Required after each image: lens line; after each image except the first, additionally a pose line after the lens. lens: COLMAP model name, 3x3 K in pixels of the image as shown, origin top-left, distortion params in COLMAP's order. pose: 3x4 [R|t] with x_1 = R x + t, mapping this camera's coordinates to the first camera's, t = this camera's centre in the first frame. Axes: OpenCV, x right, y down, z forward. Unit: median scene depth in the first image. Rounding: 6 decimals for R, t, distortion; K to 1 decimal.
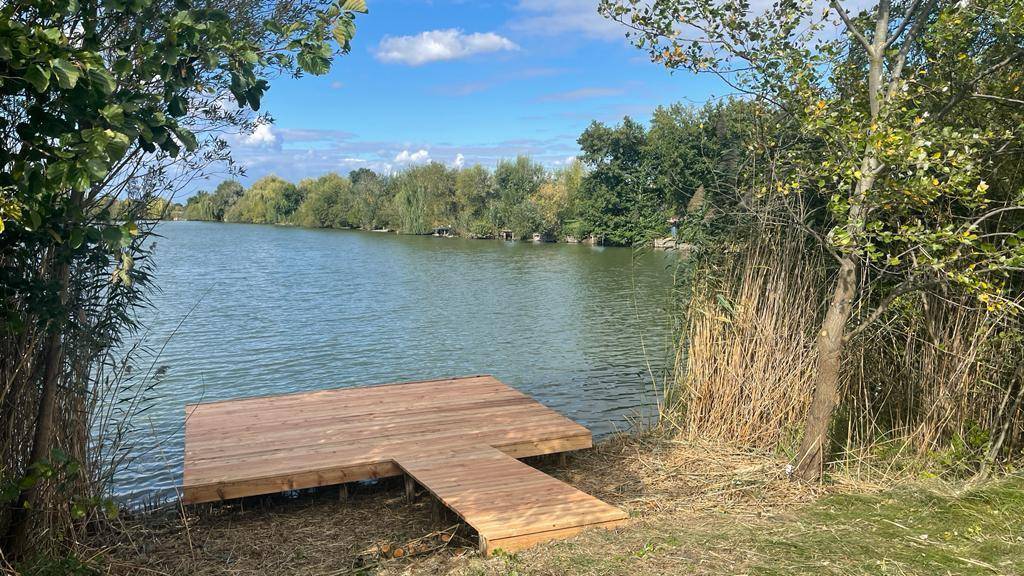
lens RADIAL K [[778.5, 0, 517.3], [0, 778.5, 291.0], [0, 0, 1]] dist [0.093393, -0.120672]
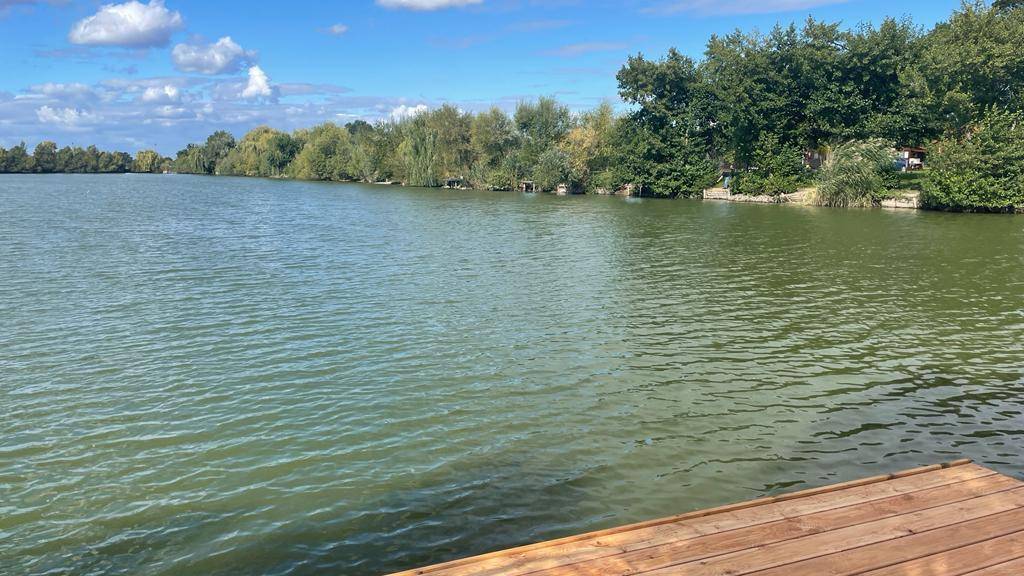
lens RADIAL K [[778.5, 0, 499.0], [0, 778.5, 279.5], [0, 0, 1]] dist [0.093393, -0.120672]
pose [[0.999918, 0.007662, -0.010305, -0.037848], [-0.007275, 0.999285, 0.037089, 0.003065], [0.010582, -0.037011, 0.999259, 0.095673]]
